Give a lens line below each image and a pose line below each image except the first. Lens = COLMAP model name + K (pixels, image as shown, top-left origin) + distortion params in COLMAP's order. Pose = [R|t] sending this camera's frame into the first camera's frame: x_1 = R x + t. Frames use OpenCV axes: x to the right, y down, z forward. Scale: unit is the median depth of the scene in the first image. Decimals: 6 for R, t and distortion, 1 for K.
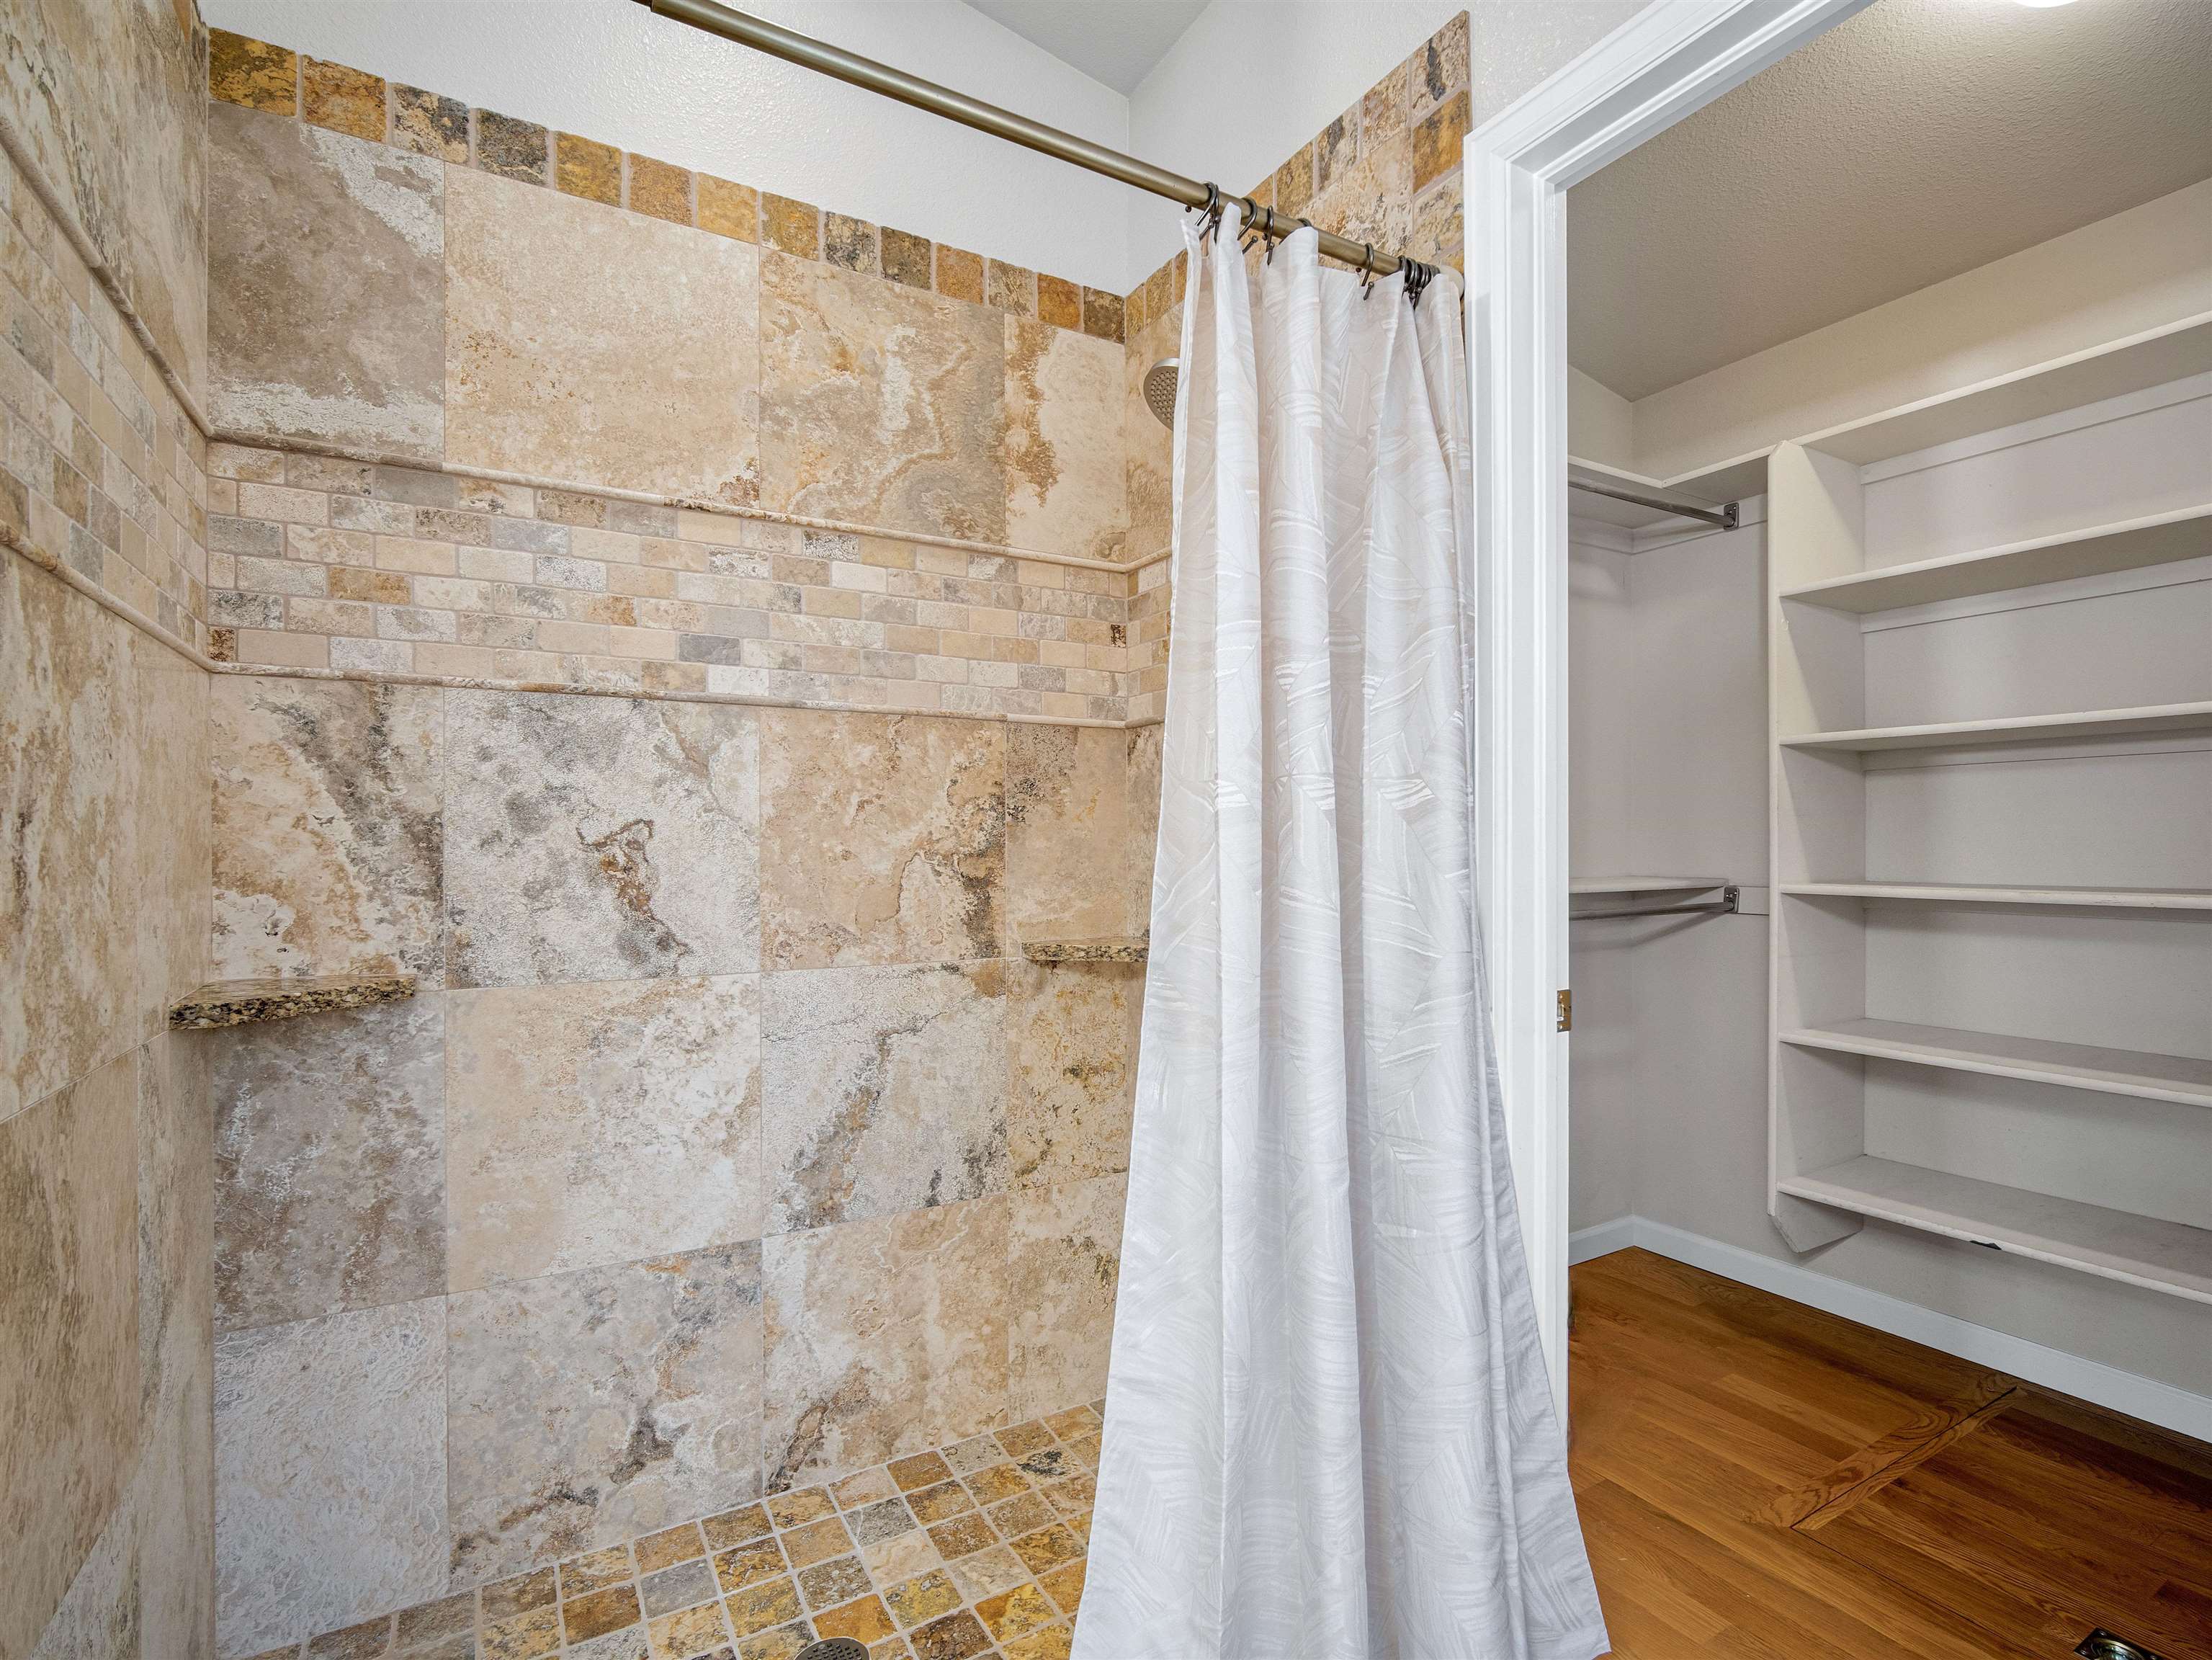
lens RADIAL K [[1091.1, 0, 1120.4], [0, 1091.1, 853.4], [0, 0, 1]] dist [-0.006475, -0.000079]
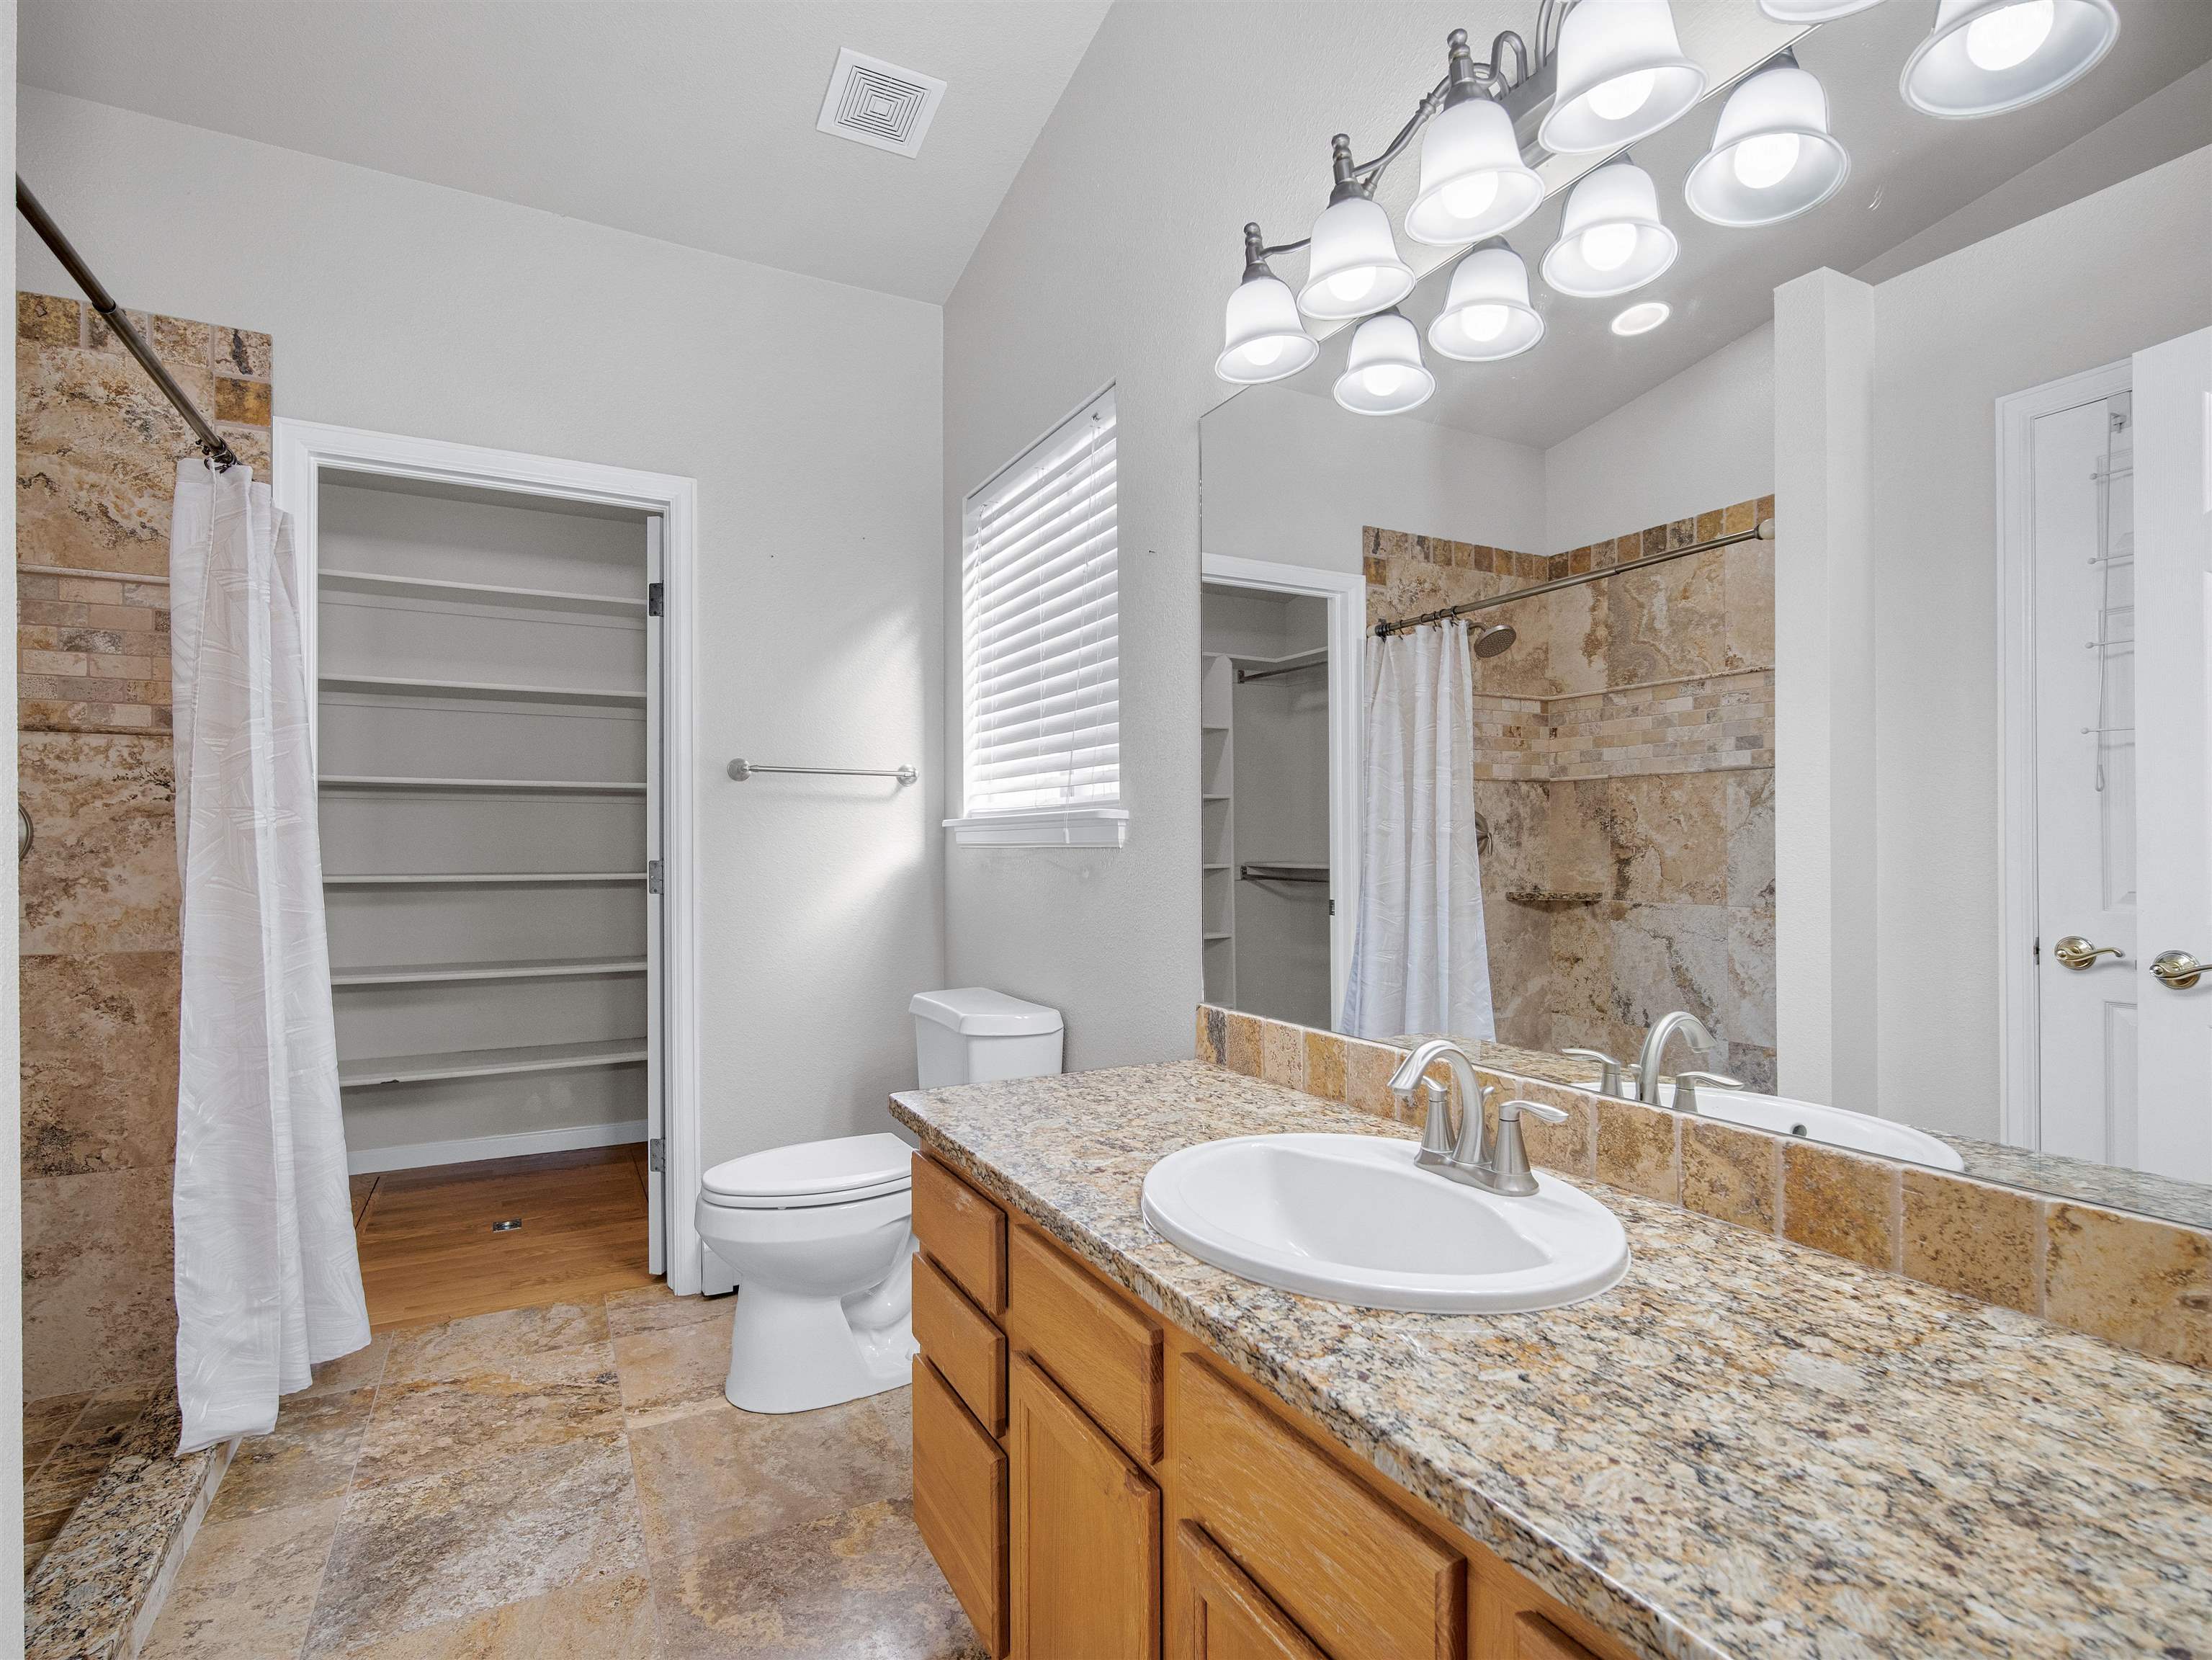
lens RADIAL K [[1091.1, 0, 1120.4], [0, 1091.1, 853.4], [0, 0, 1]] dist [-0.006475, -0.000079]
pose [[0.043603, 0.001011, 0.999048, -1.227779], [0.000356, 0.999999, -0.001028, 0.000488], [-0.999049, 0.000401, 0.043602, -0.334823]]
